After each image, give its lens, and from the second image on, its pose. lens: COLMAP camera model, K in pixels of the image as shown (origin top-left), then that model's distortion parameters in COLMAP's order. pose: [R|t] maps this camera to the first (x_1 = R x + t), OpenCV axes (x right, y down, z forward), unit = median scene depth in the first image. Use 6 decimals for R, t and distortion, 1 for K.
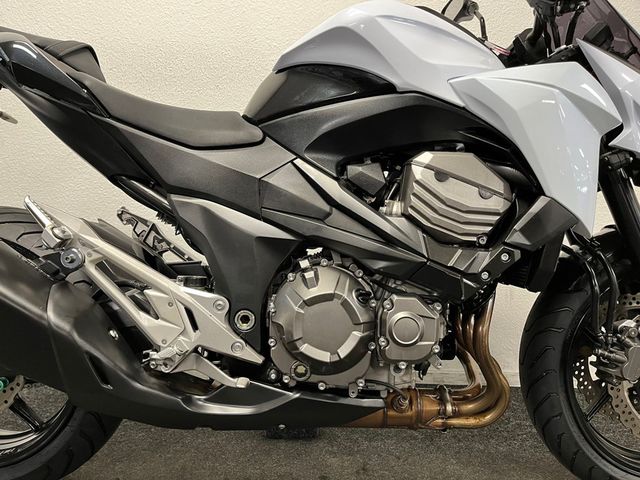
lens RADIAL K [[491.1, 0, 320.0], [0, 491.1, 240.0], [0, 0, 1]] dist [0.008637, -0.001016]
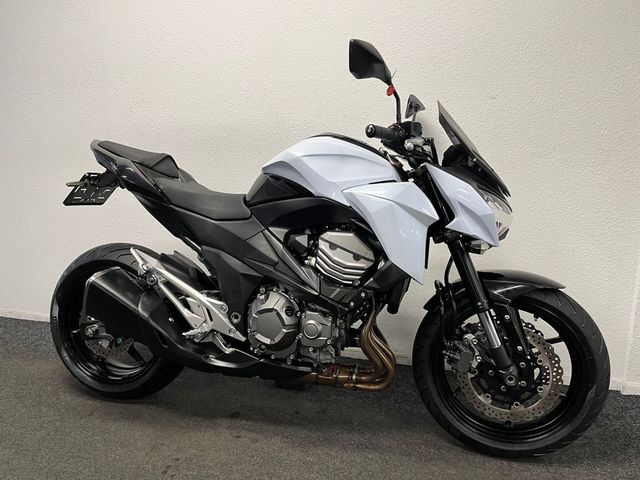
lens RADIAL K [[491.1, 0, 320.0], [0, 491.1, 240.0], [0, 0, 1]] dist [0.008637, -0.001016]
pose [[0.965118, 0.034892, -0.259480, 0.626109], [-0.020367, 0.998082, 0.058458, -0.242879], [0.261022, -0.051134, 0.963978, -0.684002]]
